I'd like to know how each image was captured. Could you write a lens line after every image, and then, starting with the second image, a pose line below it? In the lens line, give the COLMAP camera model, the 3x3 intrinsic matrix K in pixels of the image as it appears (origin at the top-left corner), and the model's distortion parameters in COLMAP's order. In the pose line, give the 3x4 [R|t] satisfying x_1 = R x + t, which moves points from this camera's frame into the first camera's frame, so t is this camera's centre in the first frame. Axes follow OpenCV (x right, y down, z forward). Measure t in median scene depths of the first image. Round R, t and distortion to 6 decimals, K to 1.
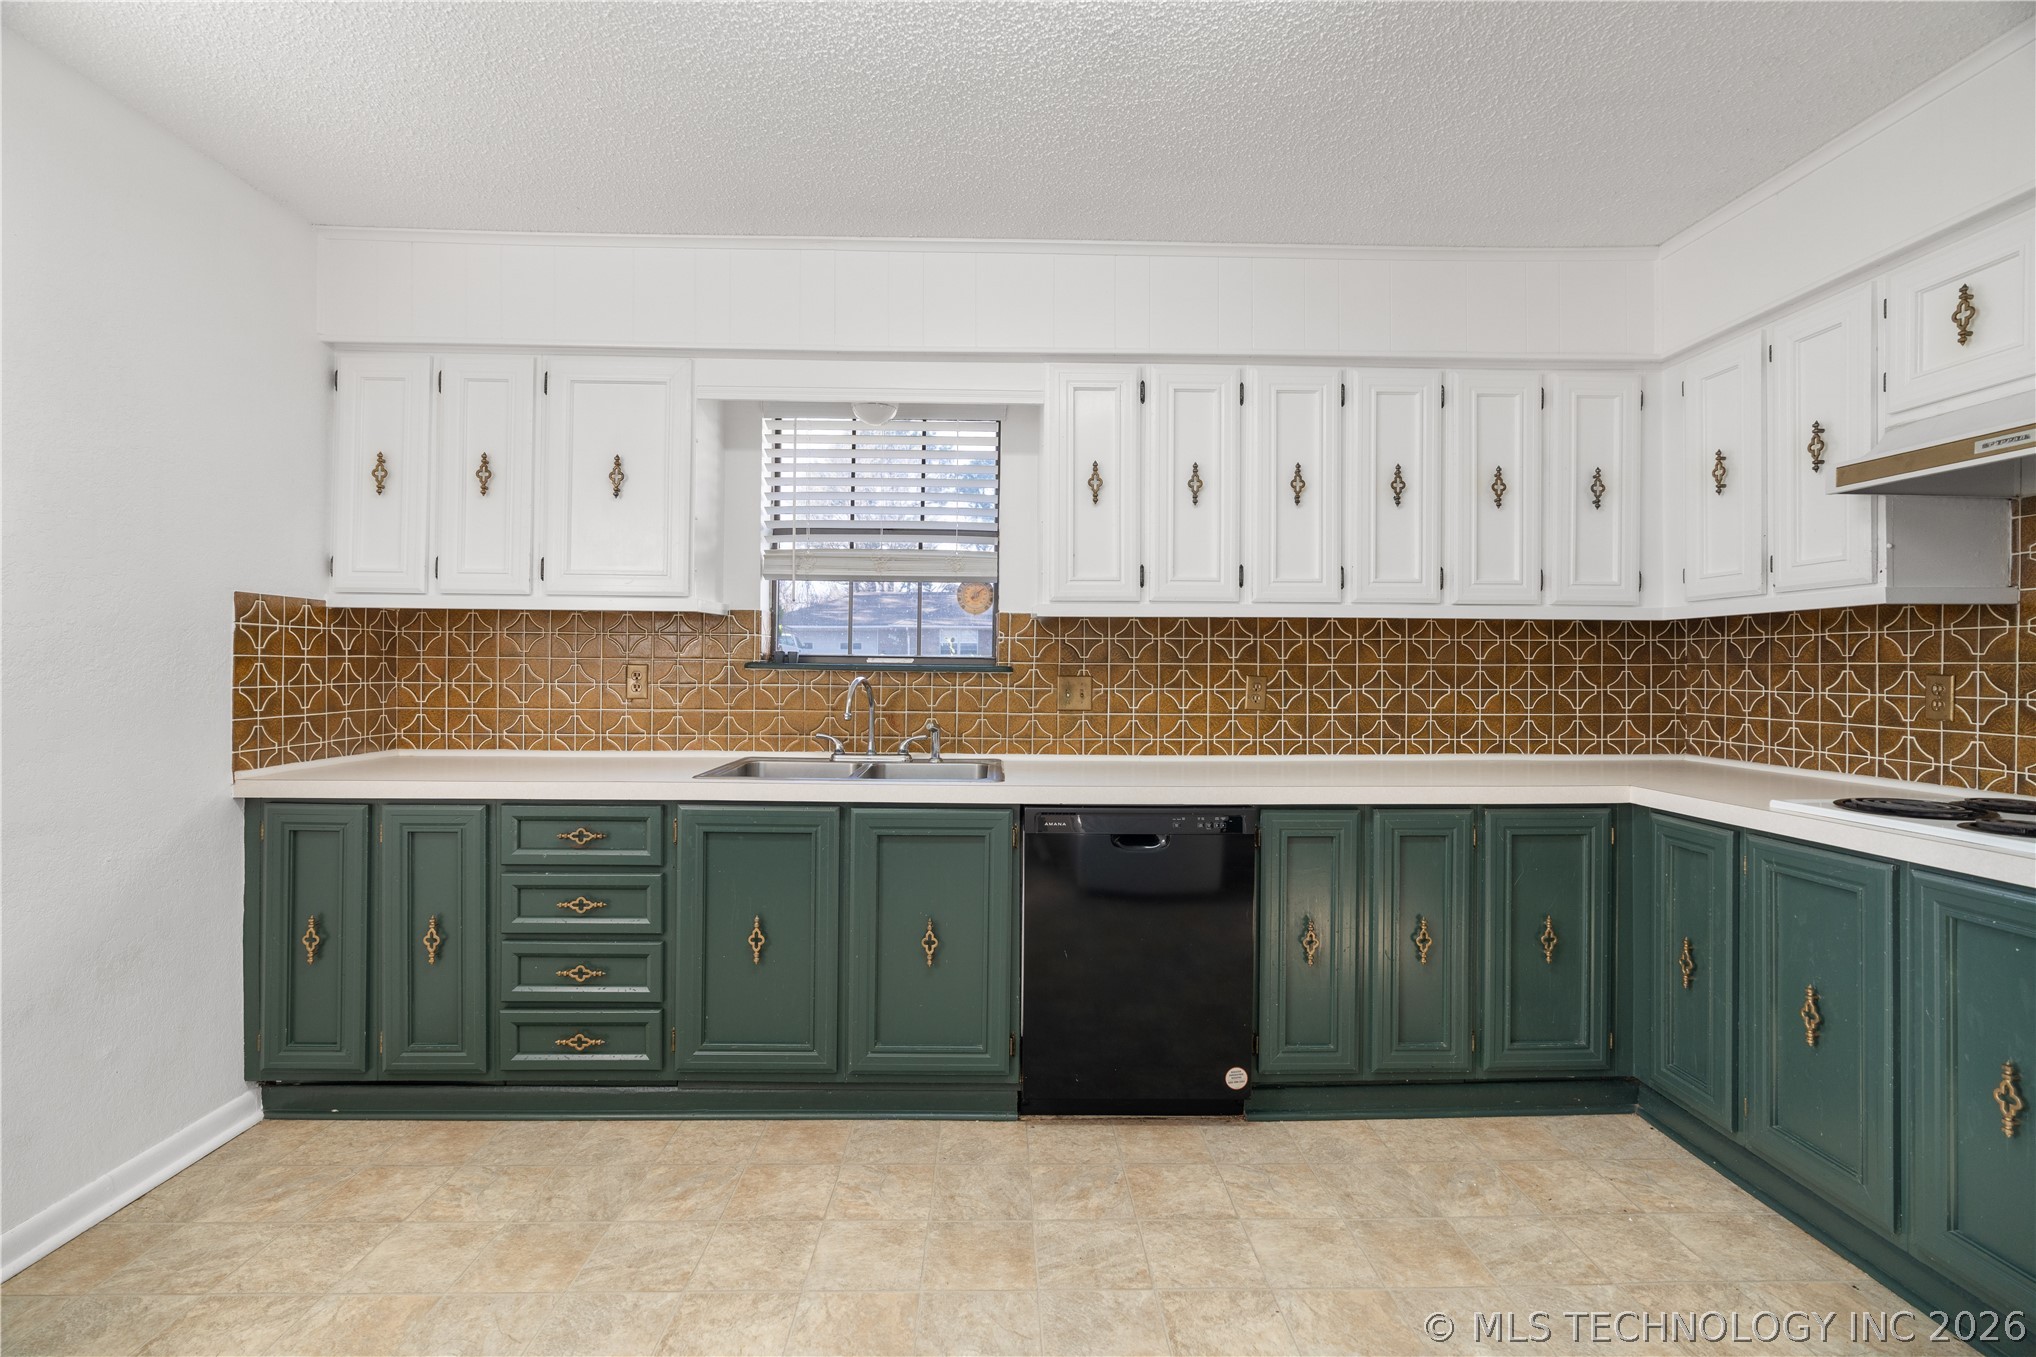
lens RADIAL K [[927.6, 0, 1015.8], [0, 927.6, 671.7], [0, 0, 1]] dist [-0.014724, 0.005808]
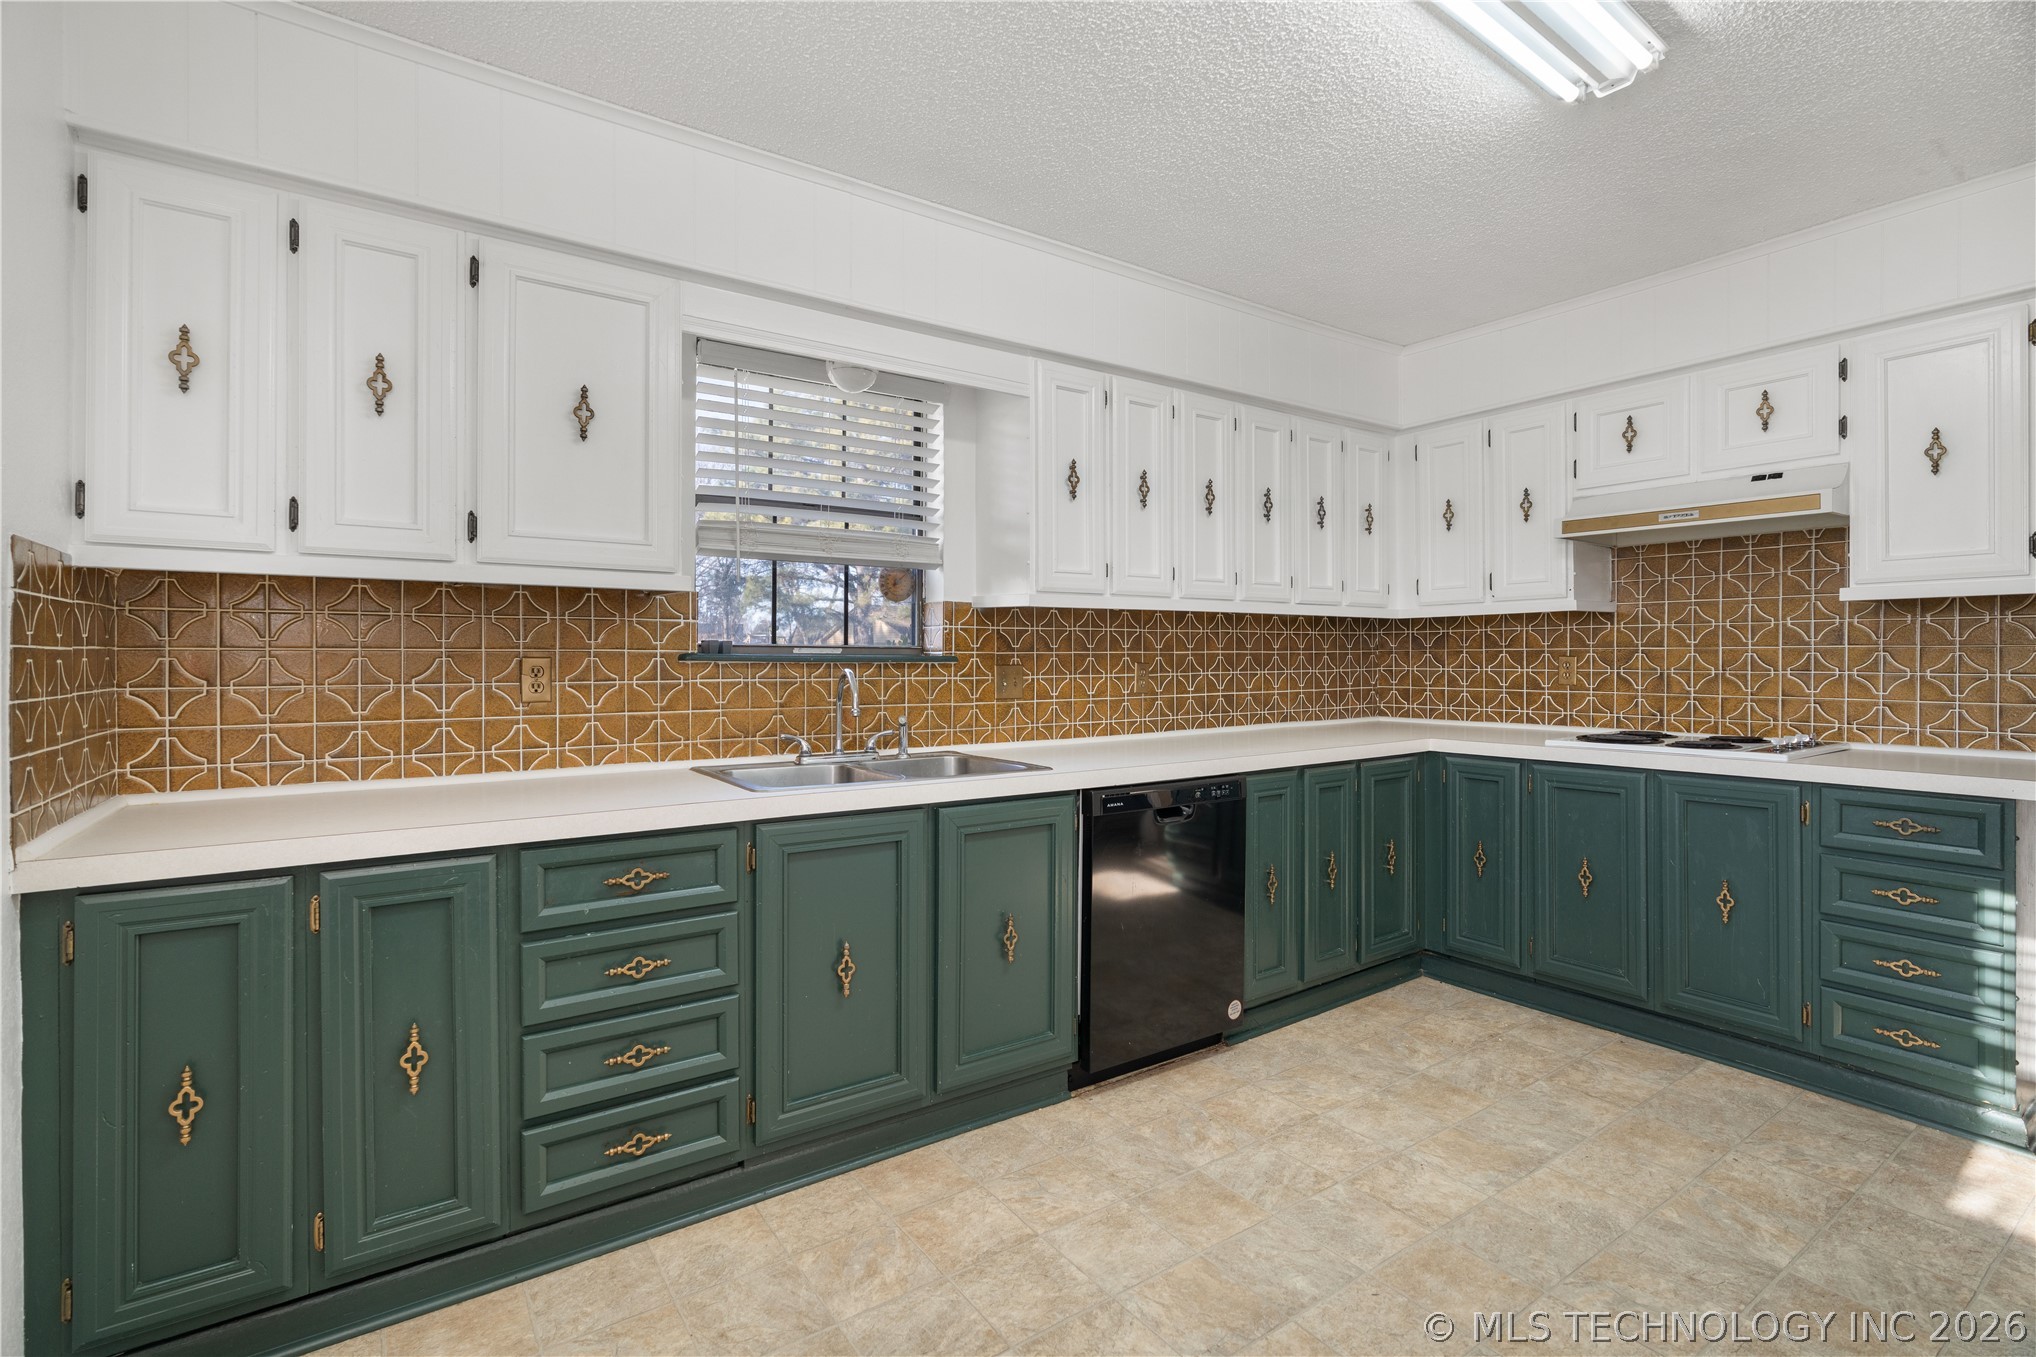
lens RADIAL K [[927.6, 0, 1007.2], [0, 927.6, 667.9], [0, 0, 1]] dist [-0.014724, 0.005808]
pose [[0.840157, -0.014691, 0.542144, -0.550395], [0.011775, 0.999892, 0.008846, -0.001389], [-0.542215, -0.001049, 0.840239, 0.159411]]
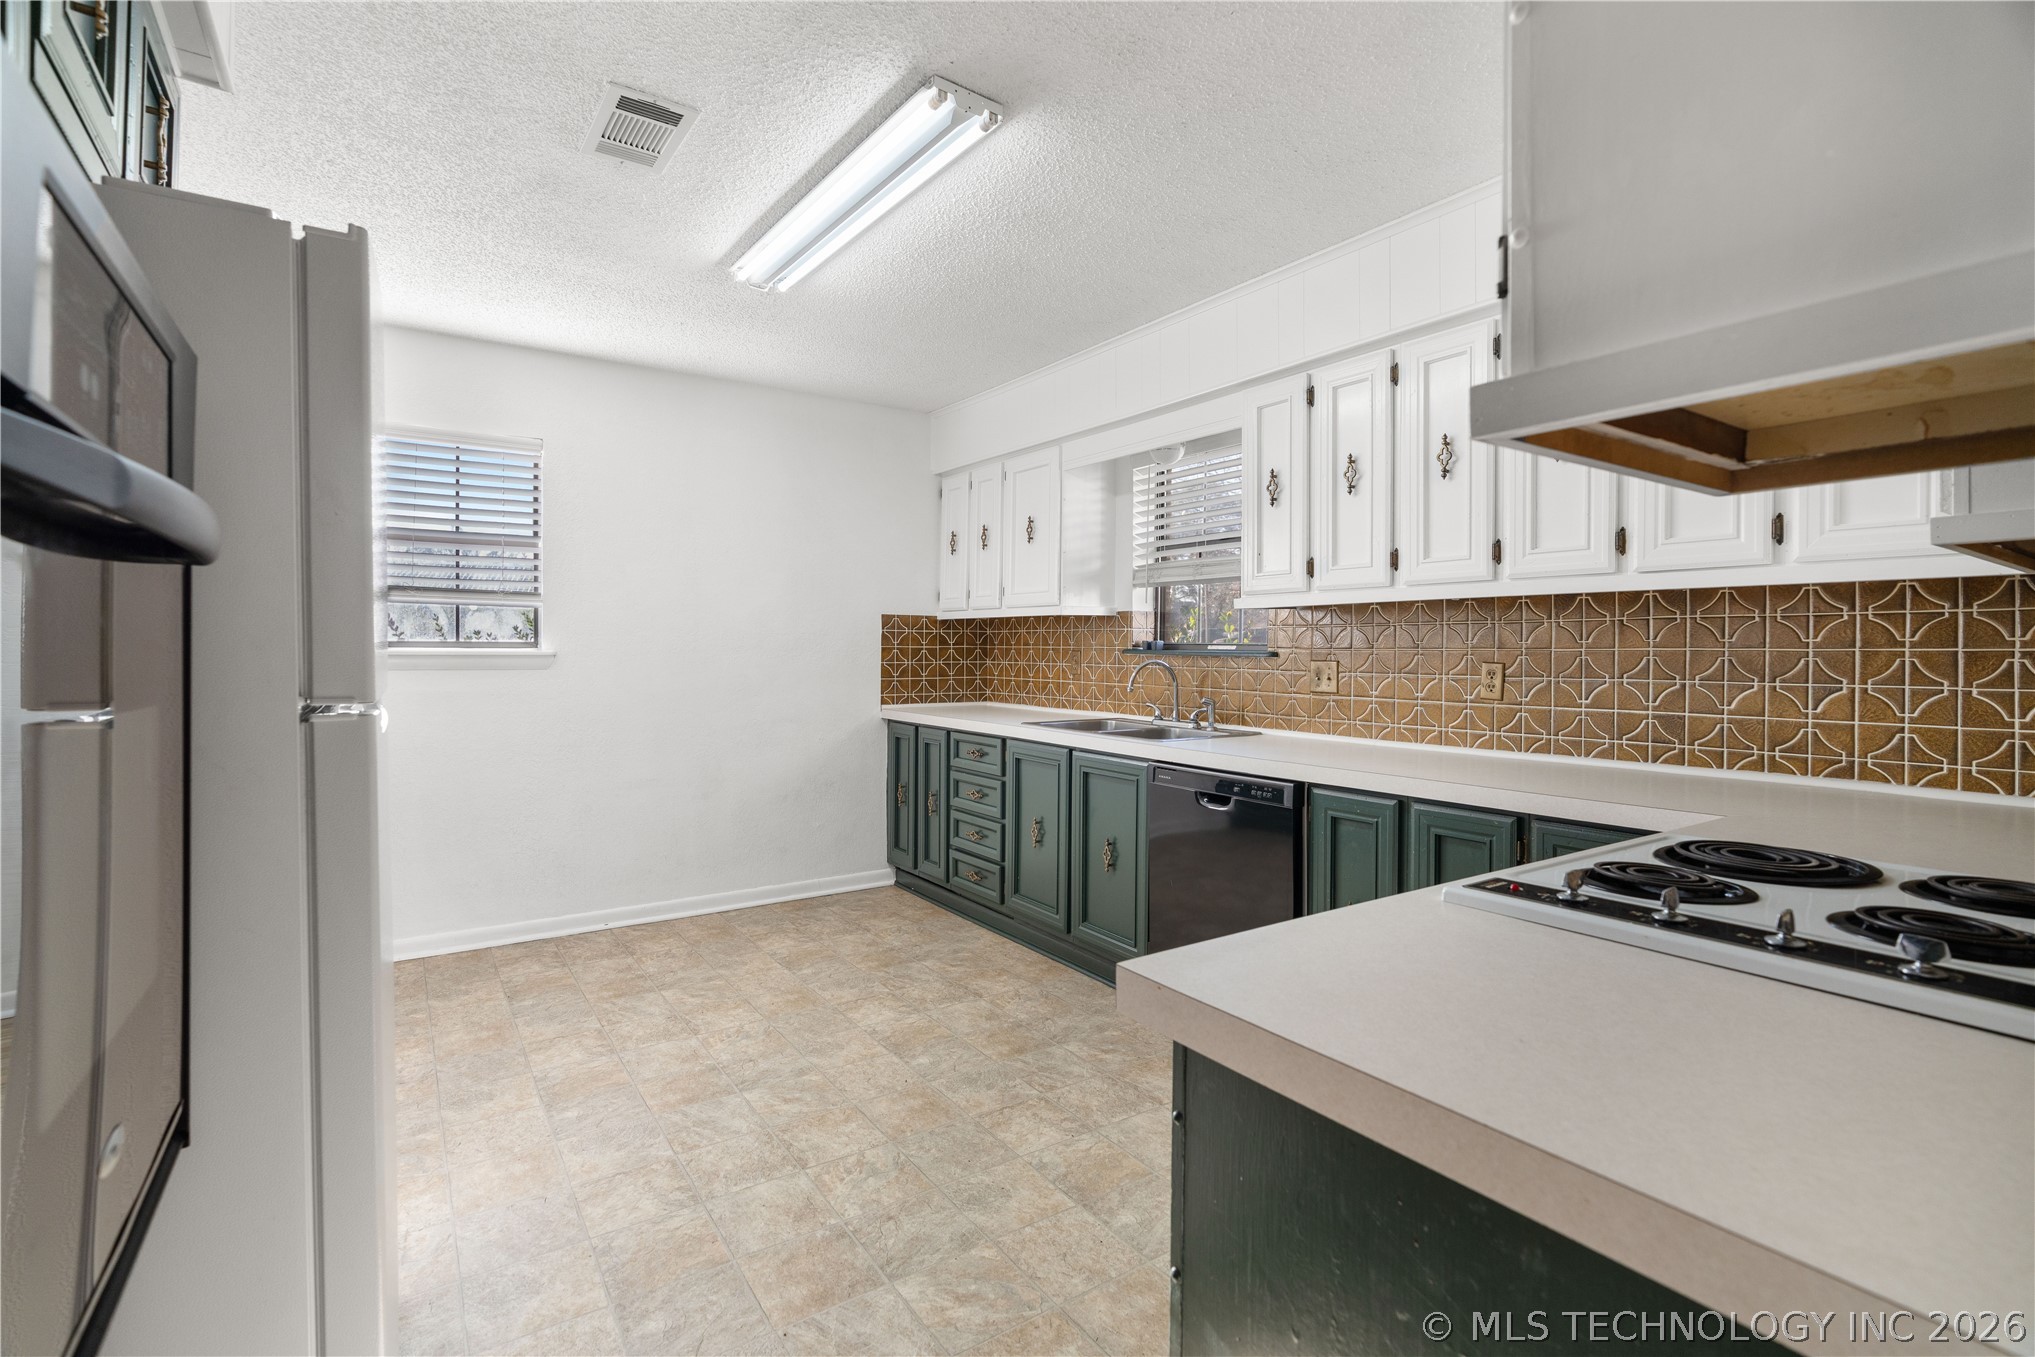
lens RADIAL K [[927.2, 0, 1021.2], [0, 927.2, 669.6], [0, 0, 1]] dist [-0.014724, 0.005808]
pose [[0.548992, 0.014808, -0.835696, 0.856349], [-0.008248, 0.999890, 0.012299, 0.004776], [0.835787, 0.000141, 0.549054, 0.132673]]
